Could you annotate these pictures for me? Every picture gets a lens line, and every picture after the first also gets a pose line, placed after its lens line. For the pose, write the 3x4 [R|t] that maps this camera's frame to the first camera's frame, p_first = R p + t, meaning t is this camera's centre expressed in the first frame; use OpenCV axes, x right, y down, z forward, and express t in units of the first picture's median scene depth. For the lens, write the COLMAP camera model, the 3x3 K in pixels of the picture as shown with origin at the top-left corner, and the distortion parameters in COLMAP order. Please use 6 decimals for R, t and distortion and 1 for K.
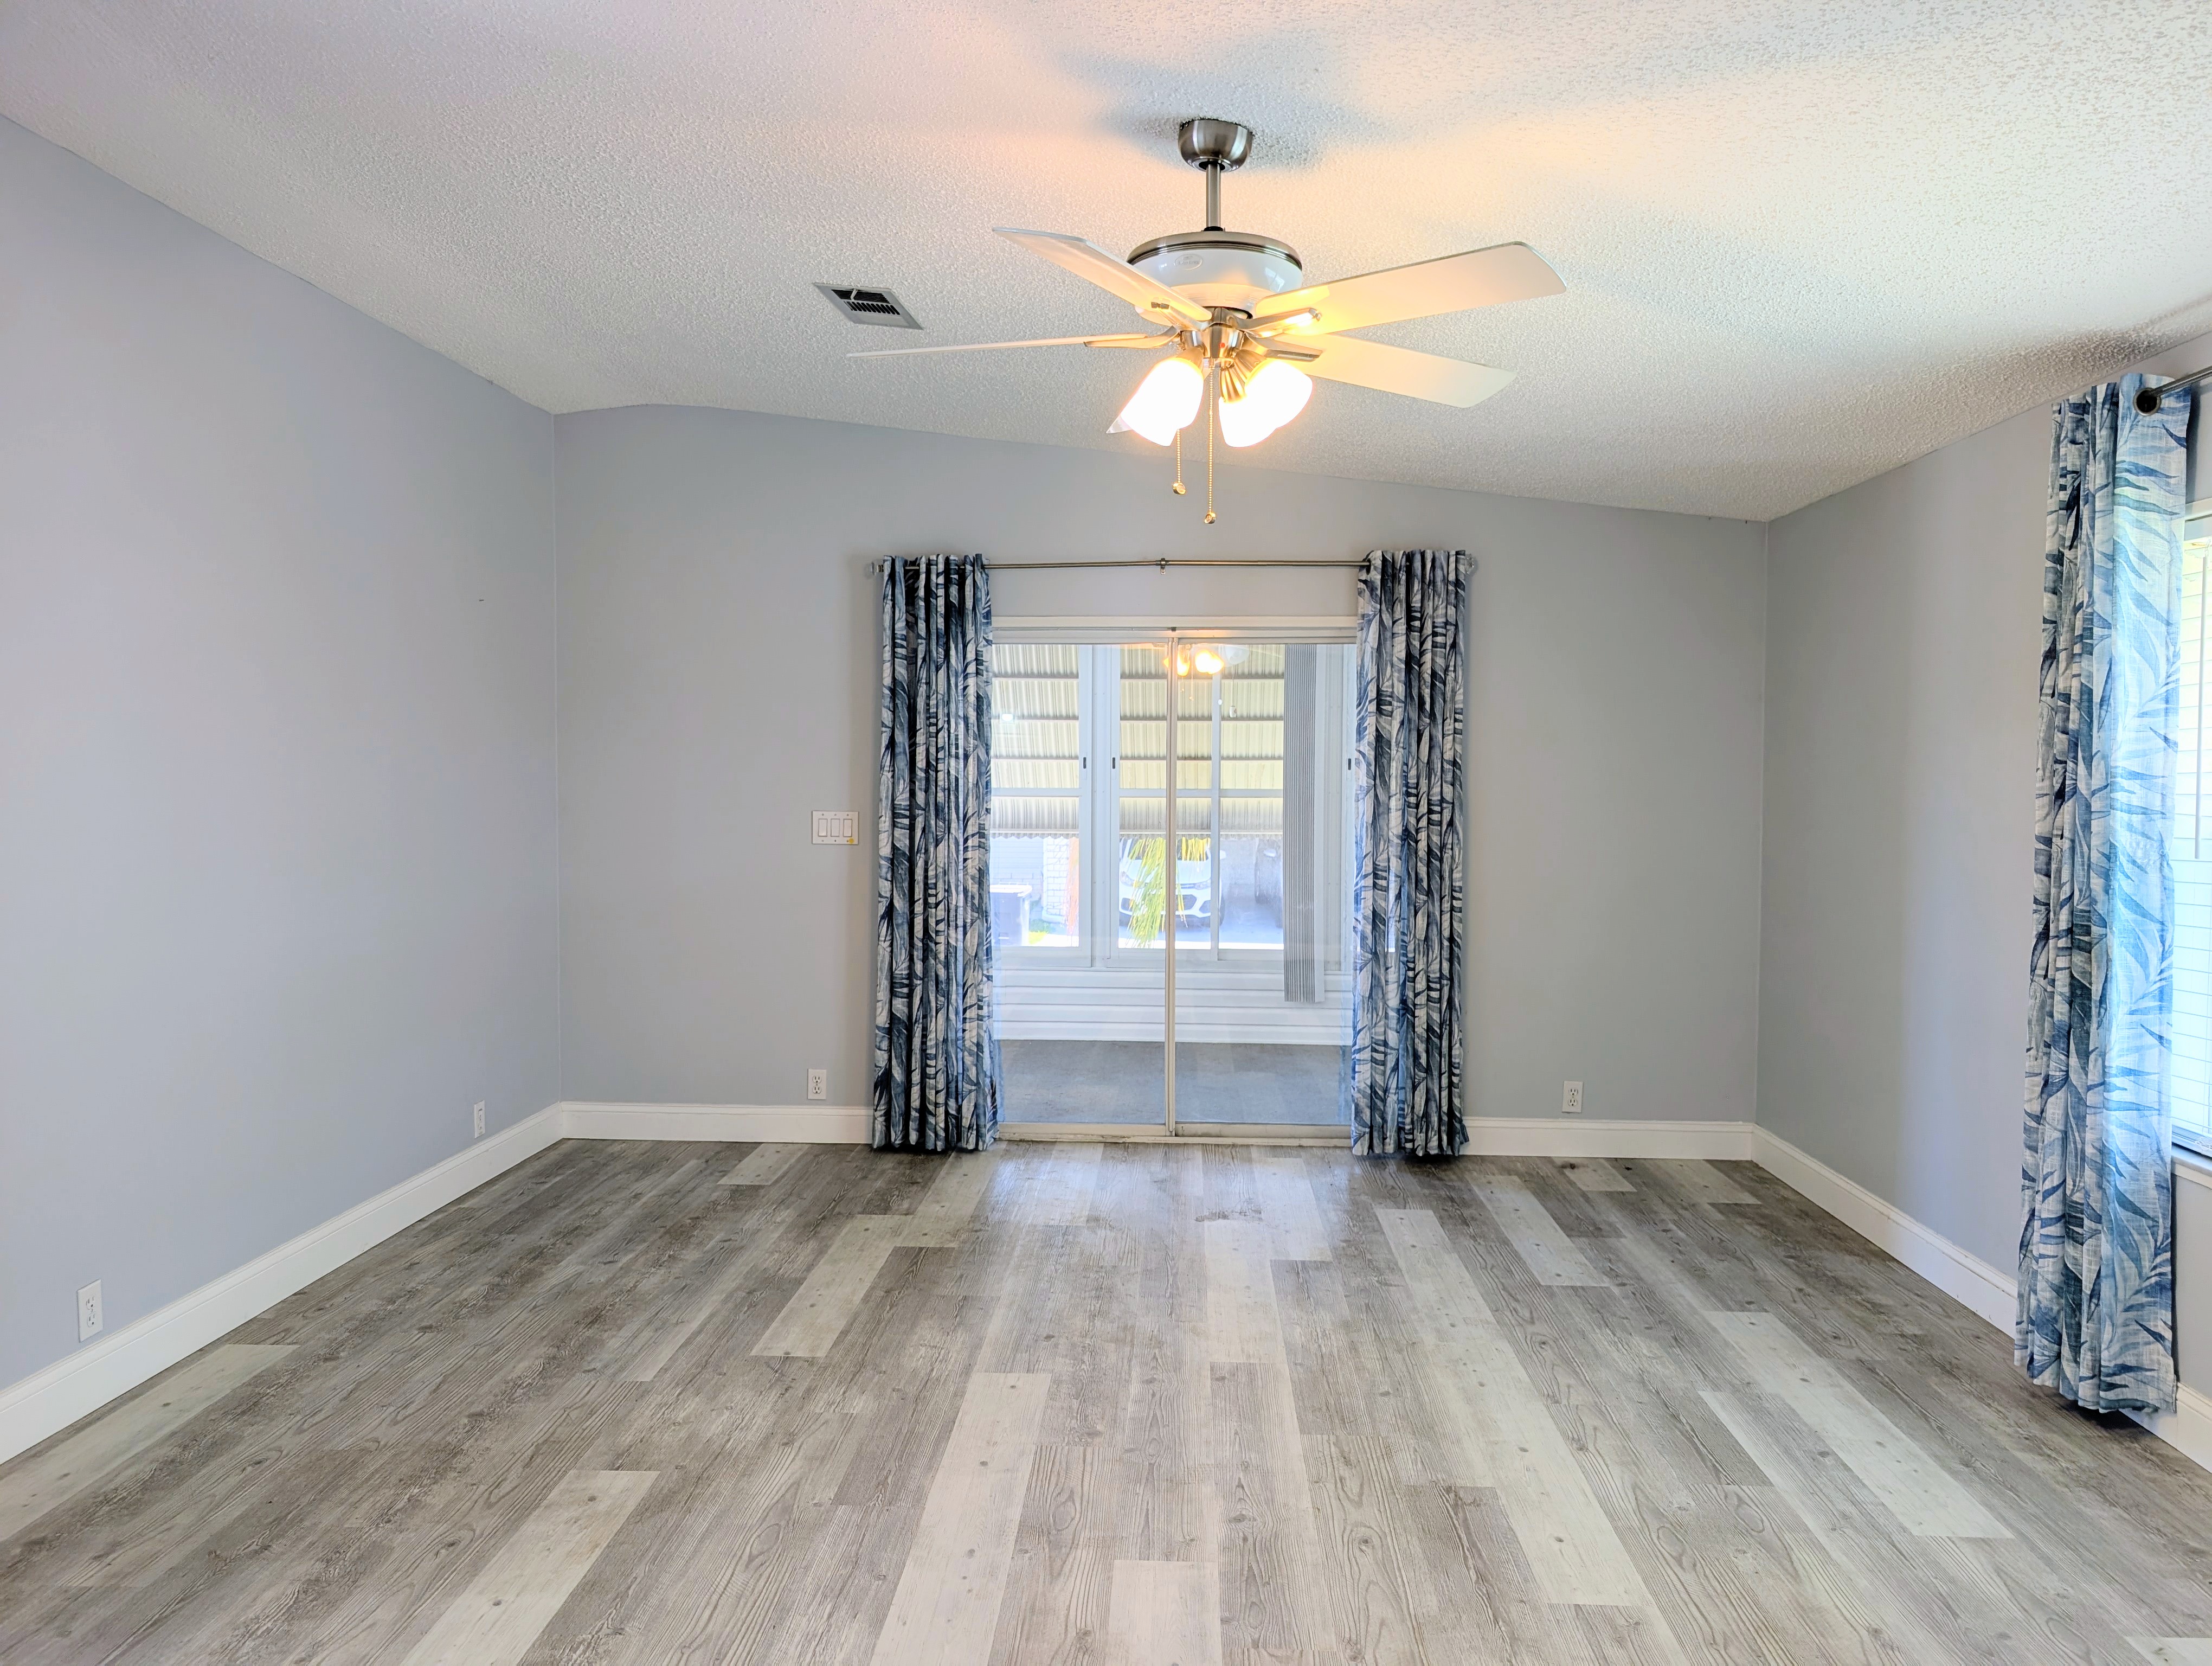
lens RADIAL K [[1608.2, 0, 1106.0], [0, 1608.2, 833.0], [0, 0, 1]] dist [0.062895, -0.067612]
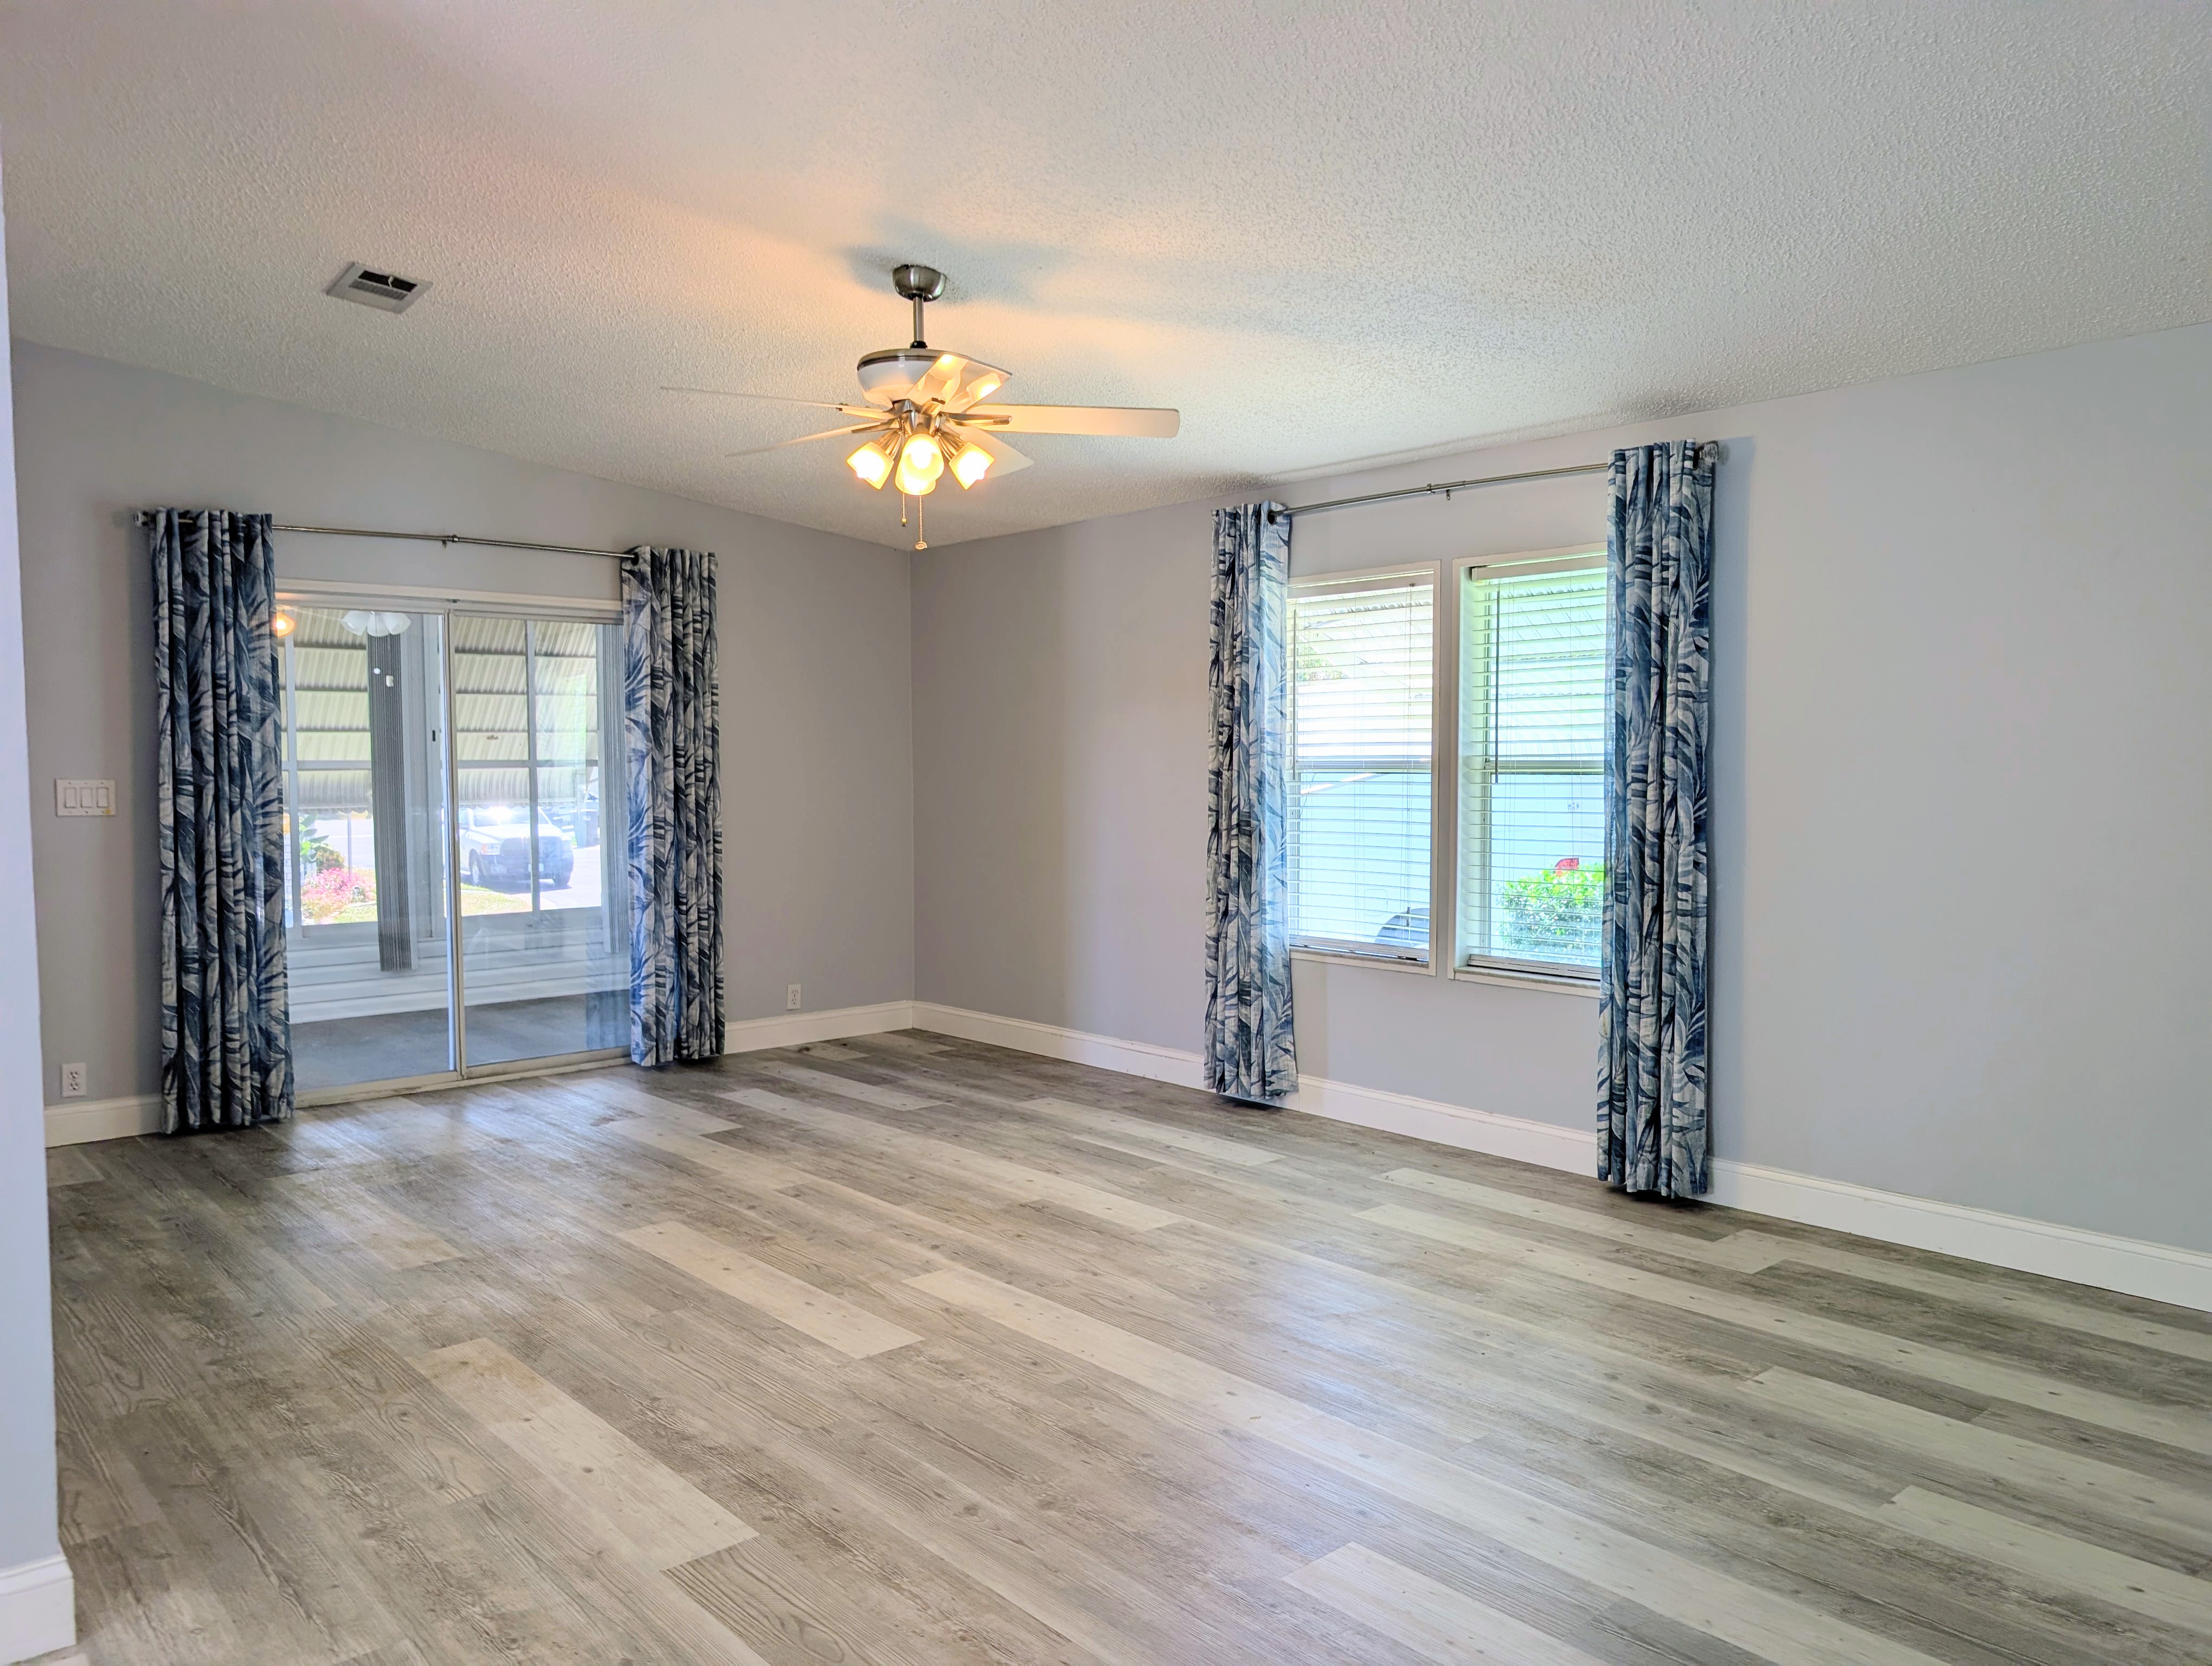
lens RADIAL K [[1609.6, 0, 1098.8], [0, 1609.6, 853.5], [0, 0, 1]] dist [0.059736, -0.064778]
pose [[0.718317, -0.049478, 0.693955, -0.518800], [0.033697, 0.998772, 0.036332, 0.018413], [-0.694900, -0.002714, 0.719101, -0.083663]]
